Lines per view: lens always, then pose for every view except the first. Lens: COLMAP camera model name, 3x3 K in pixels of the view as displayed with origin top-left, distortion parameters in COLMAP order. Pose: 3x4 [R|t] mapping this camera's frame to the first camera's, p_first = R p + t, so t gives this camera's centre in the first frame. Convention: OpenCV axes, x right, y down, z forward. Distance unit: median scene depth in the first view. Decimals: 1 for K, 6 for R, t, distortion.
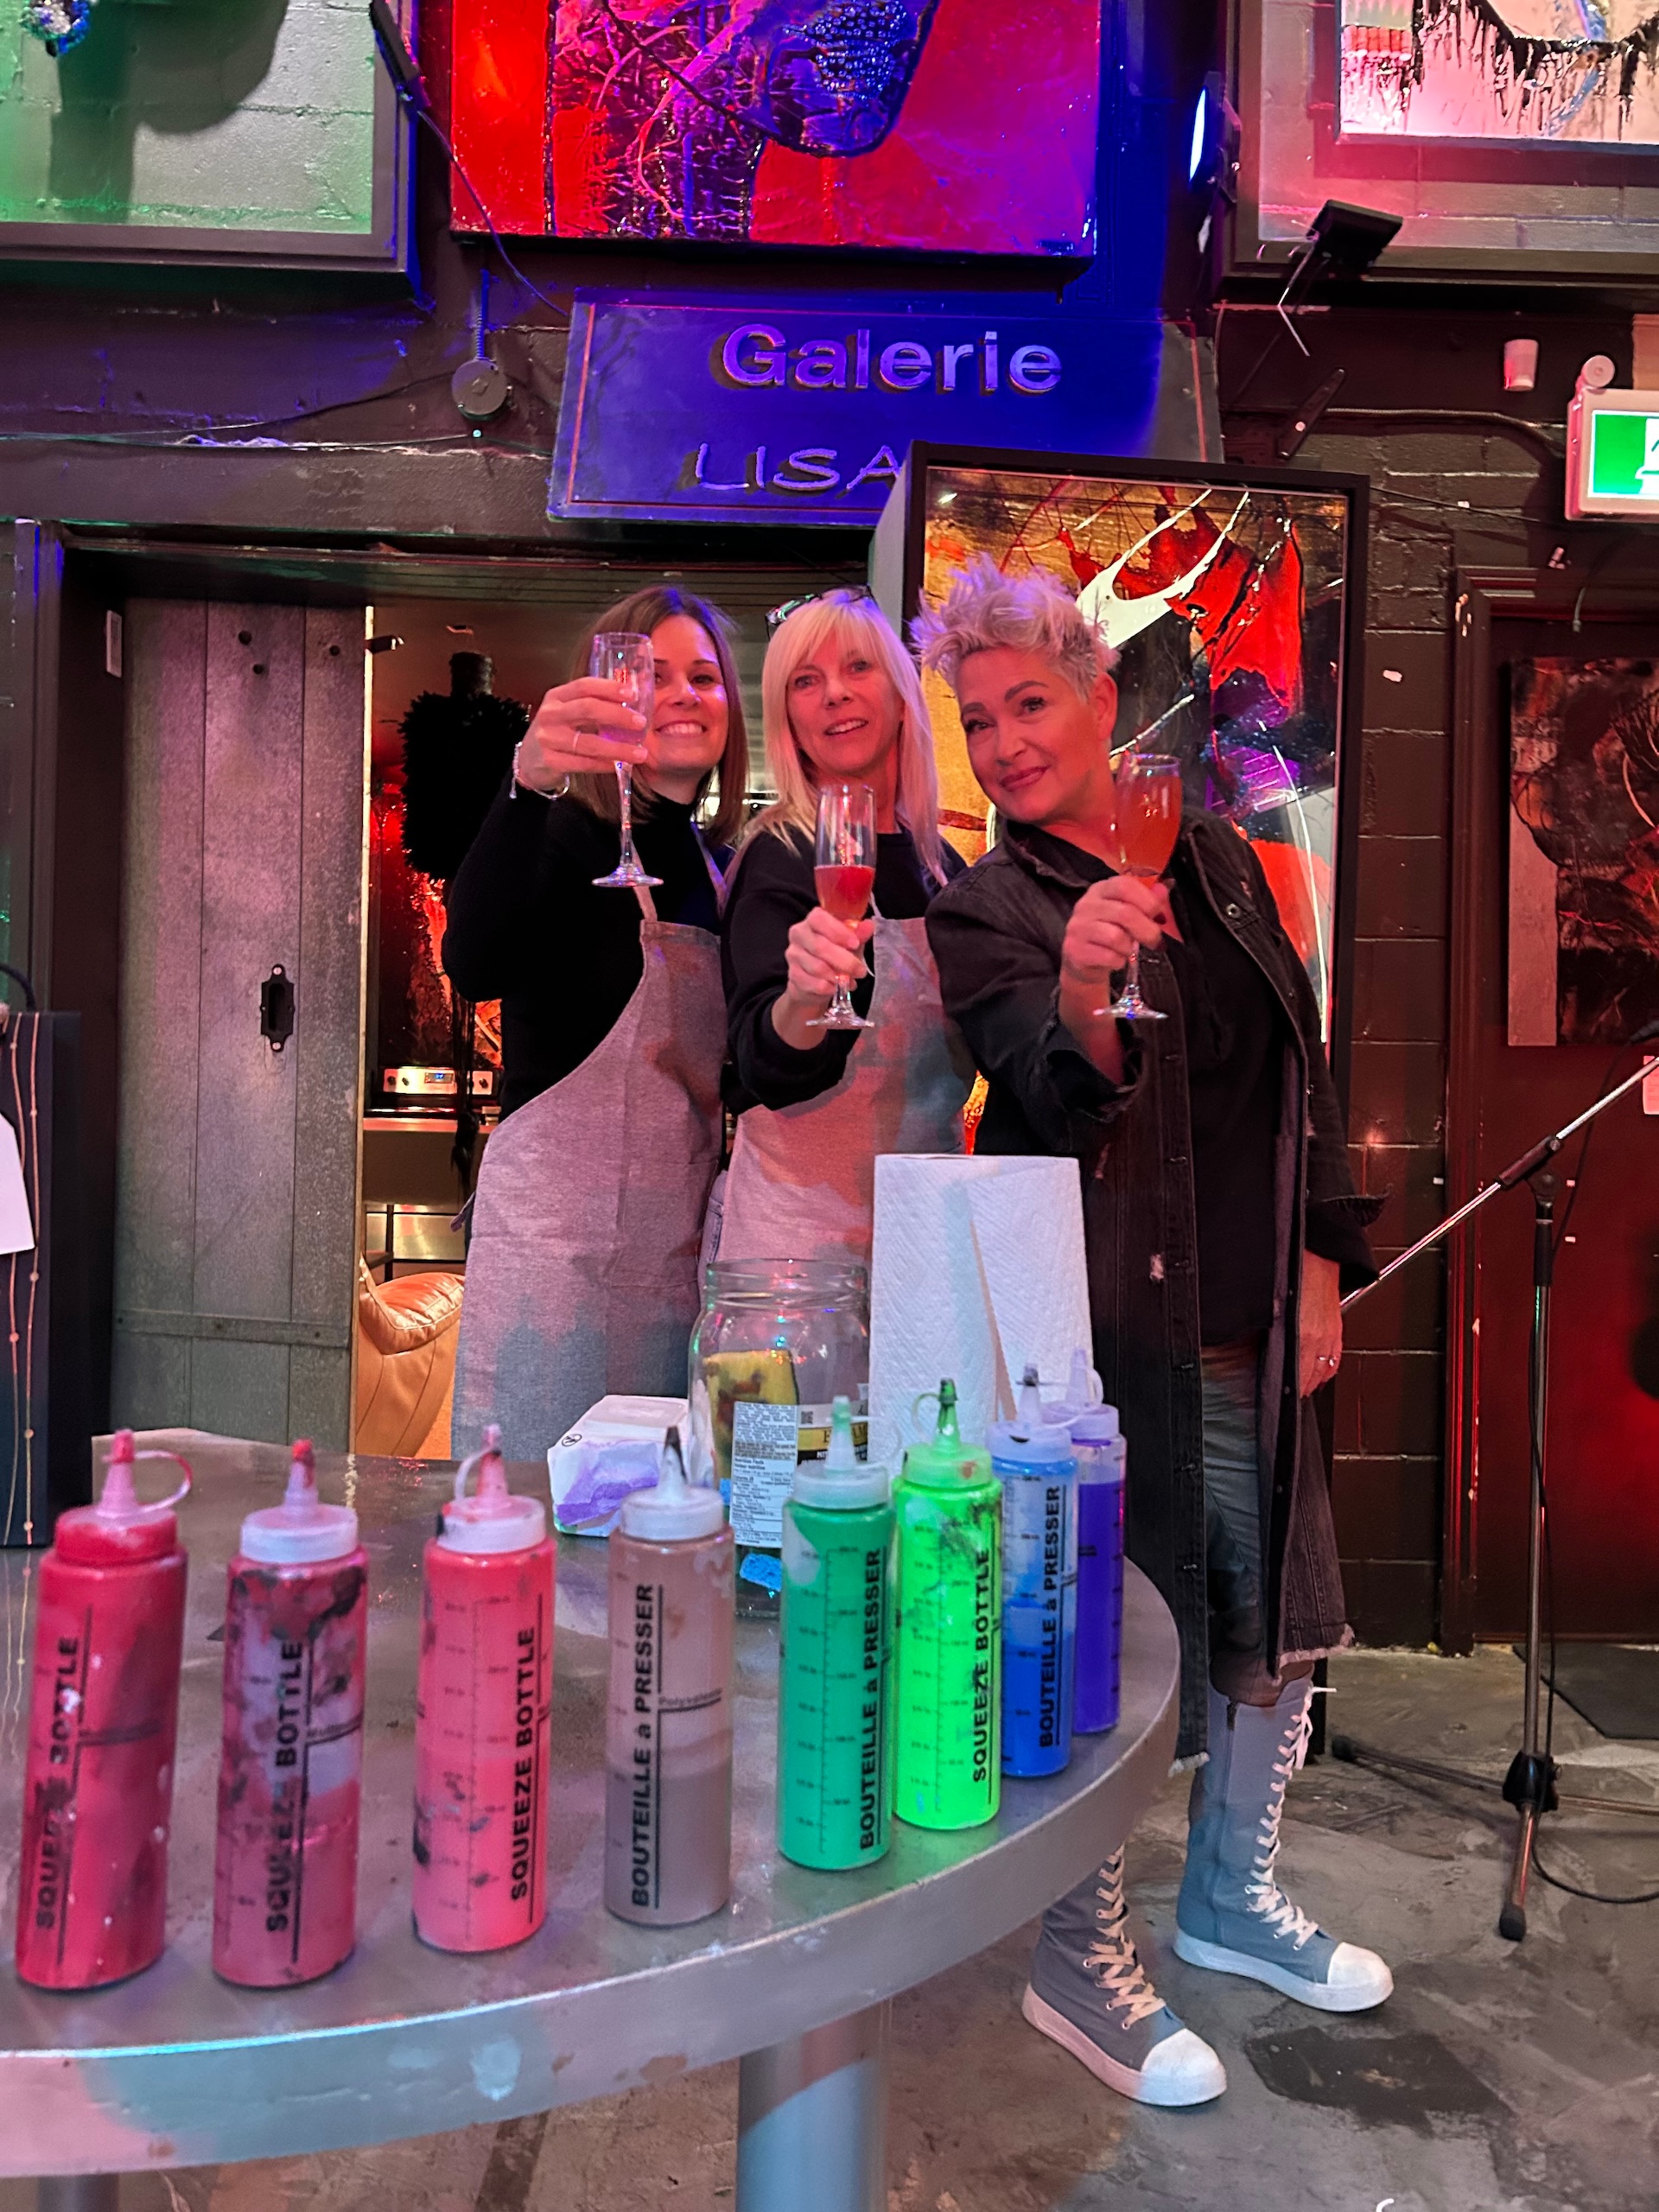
lens RADIAL K [[1668.3, 0, 832.1], [0, 1668.3, 1071.8], [0, 0, 1]] dist [0.027918, -0.024229]
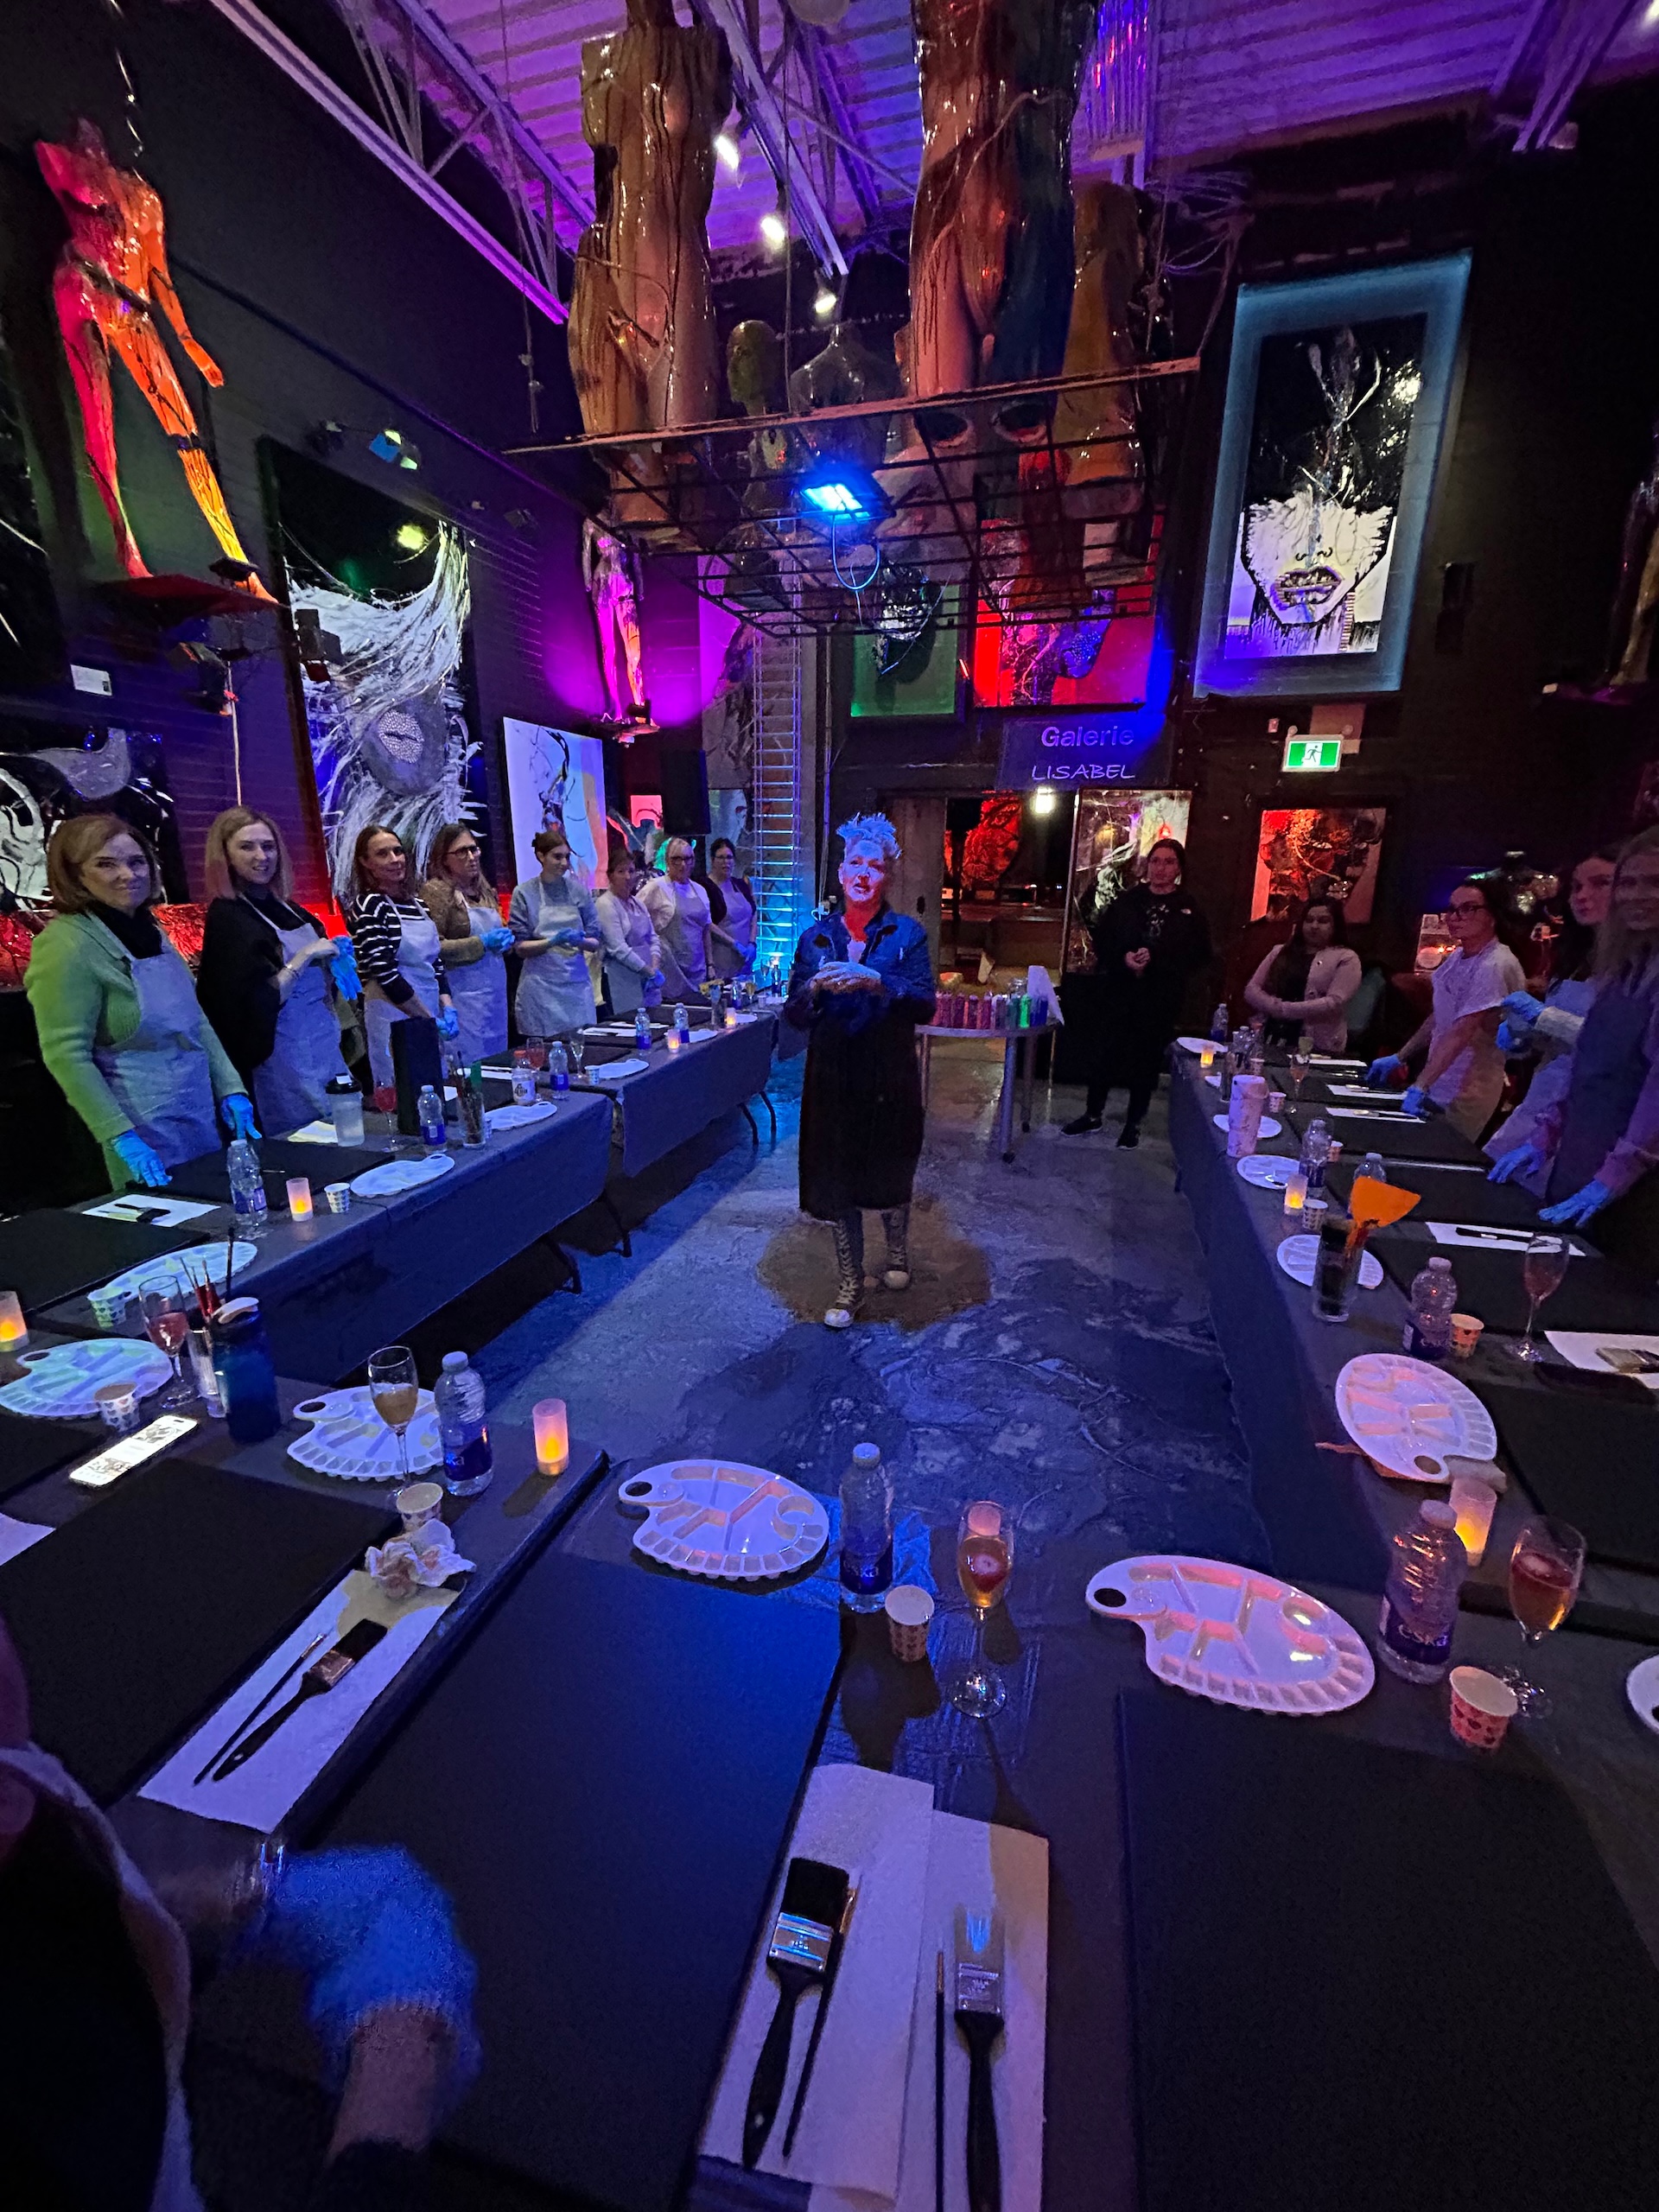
lens RADIAL K [[894.7, 0, 831.1], [0, 894.7, 1099.8], [0, 0, 1]] dist [0.000580, -0.000086]
pose [[0.944343, 0.078529, -0.319453, 0.198683], [0.007880, 0.965411, 0.260615, -0.162542], [0.328869, -0.248627, 0.911060, -1.238244]]
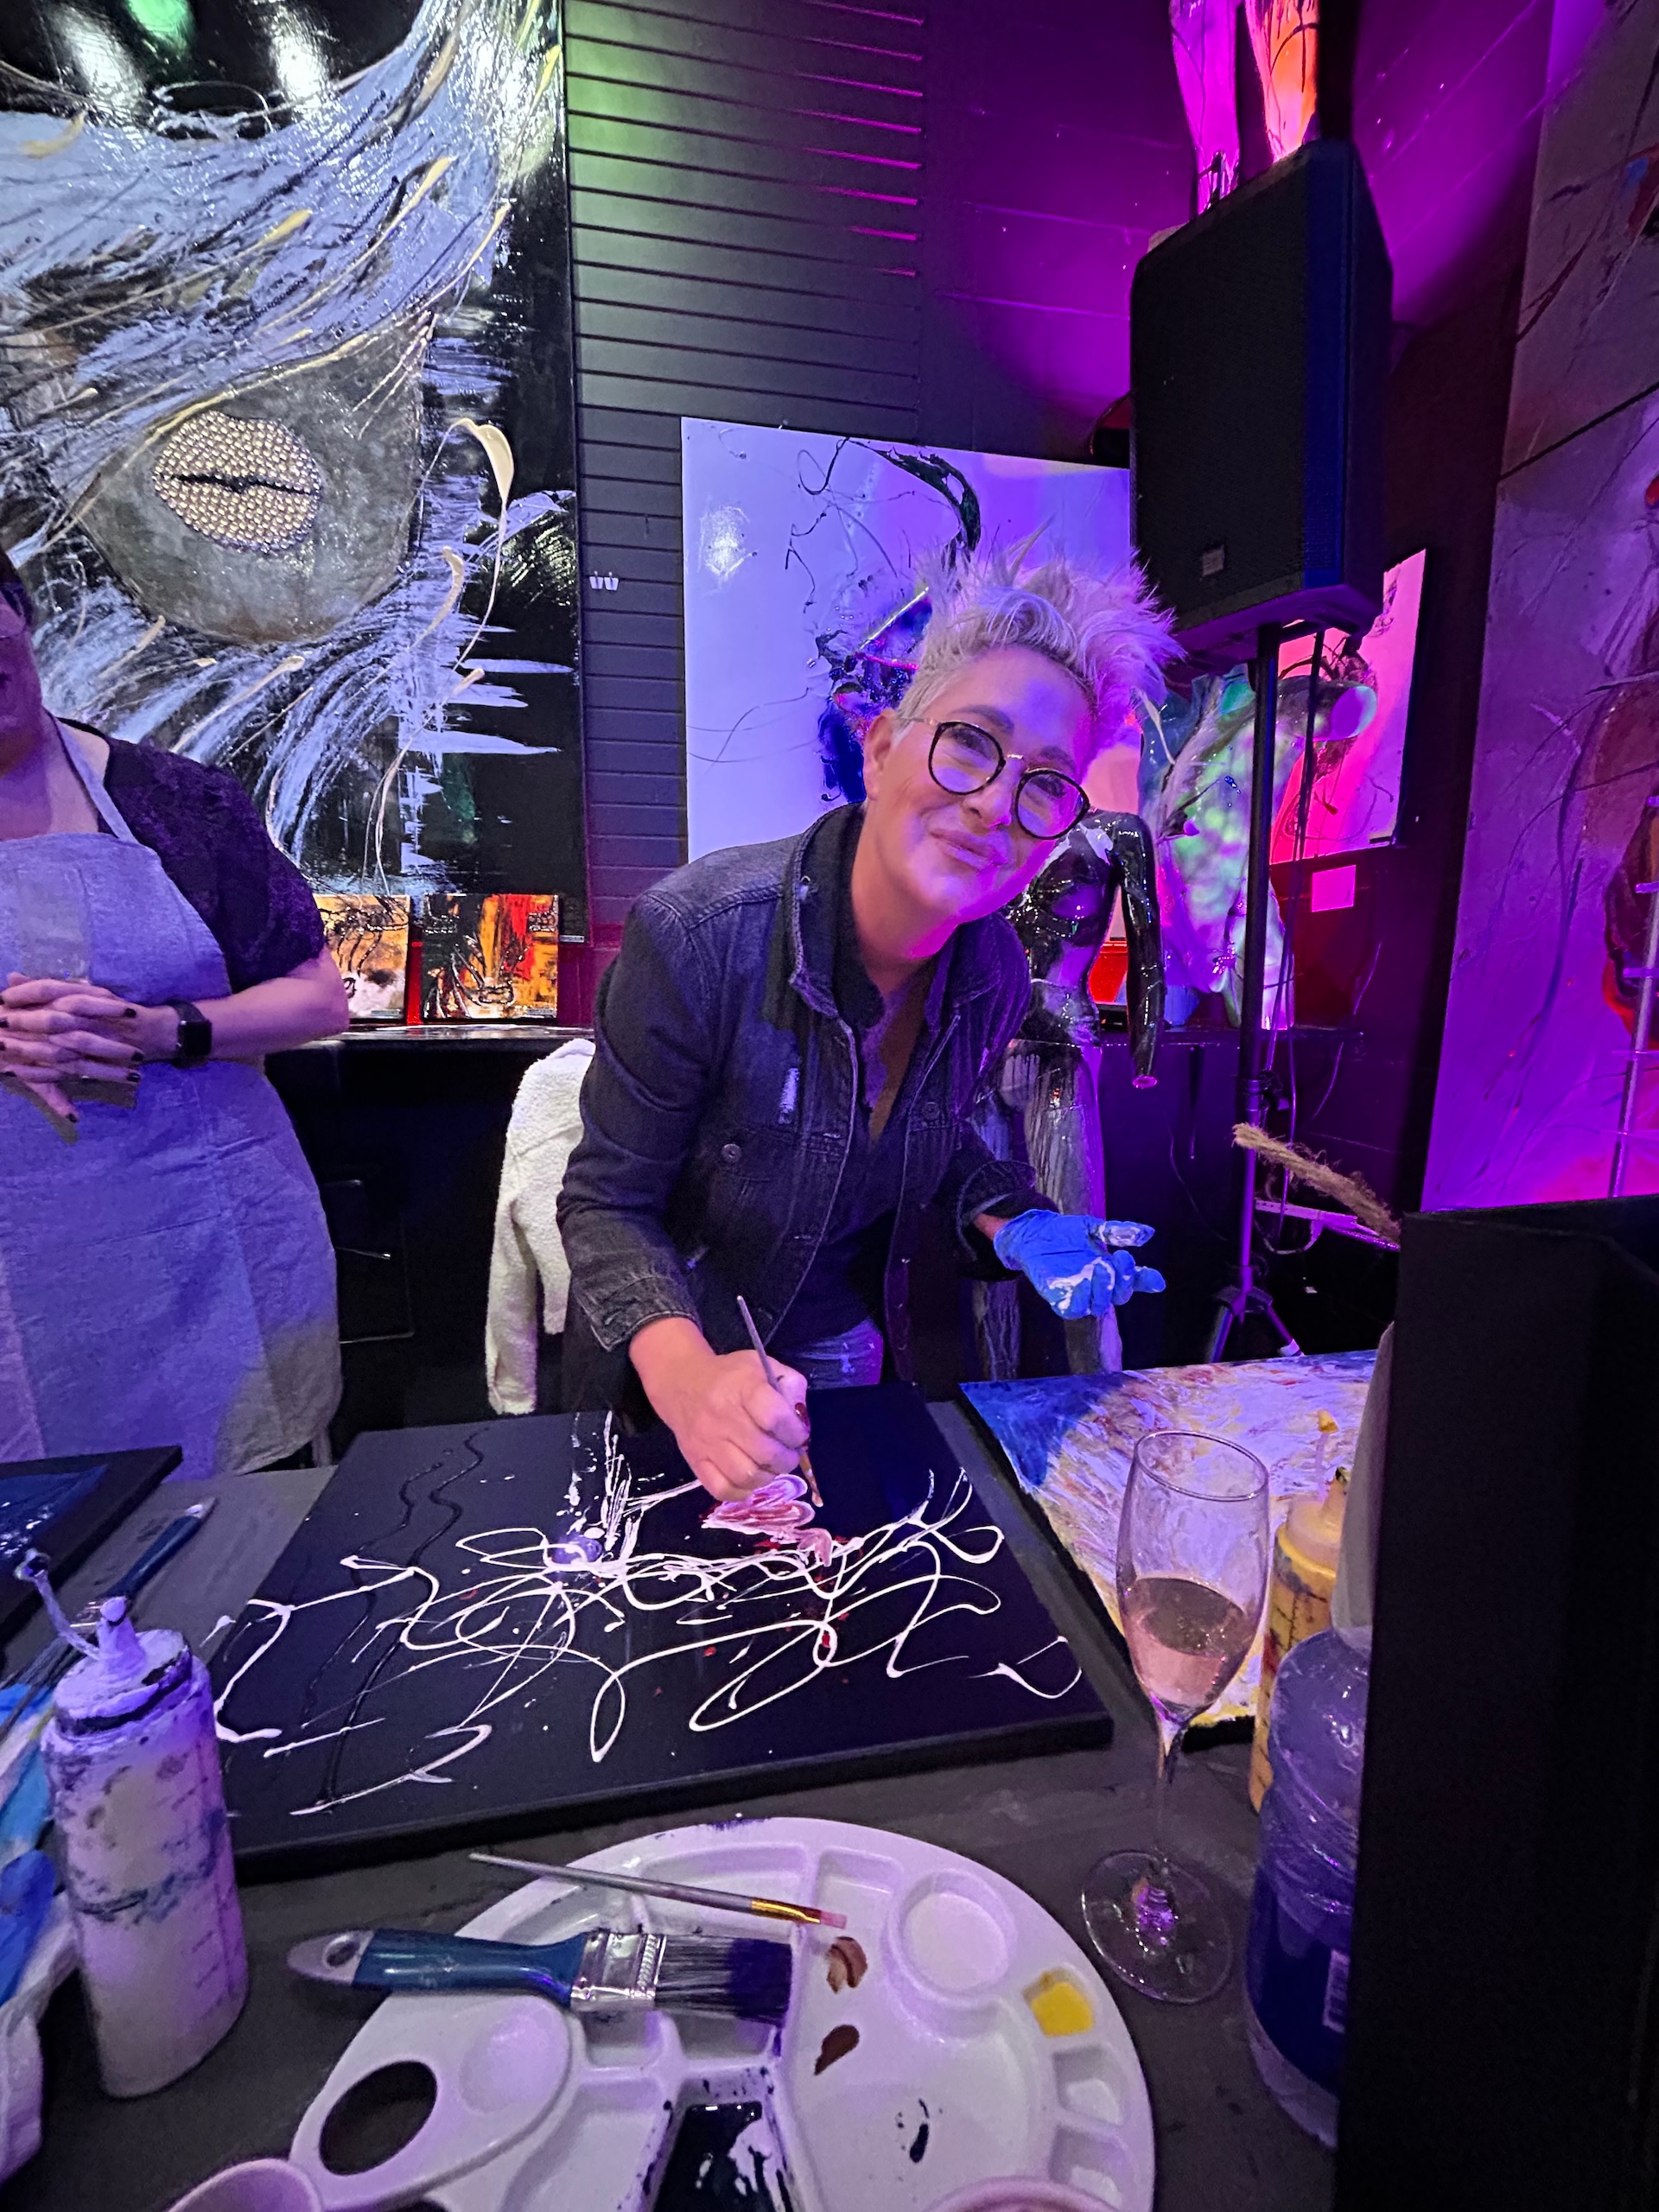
lens RADIAL K [[894.7, 0, 823.1], [0, 894.7, 1102.9], [0, 0, 1]] dist [0.000580, -0.000086]
pose [[0.156393, 0.122679, -0.980046, -0.408146], [0.003726, 0.992176, 0.124792, -0.033718], [0.987688, -0.023169, 0.154712, 0.479298]]
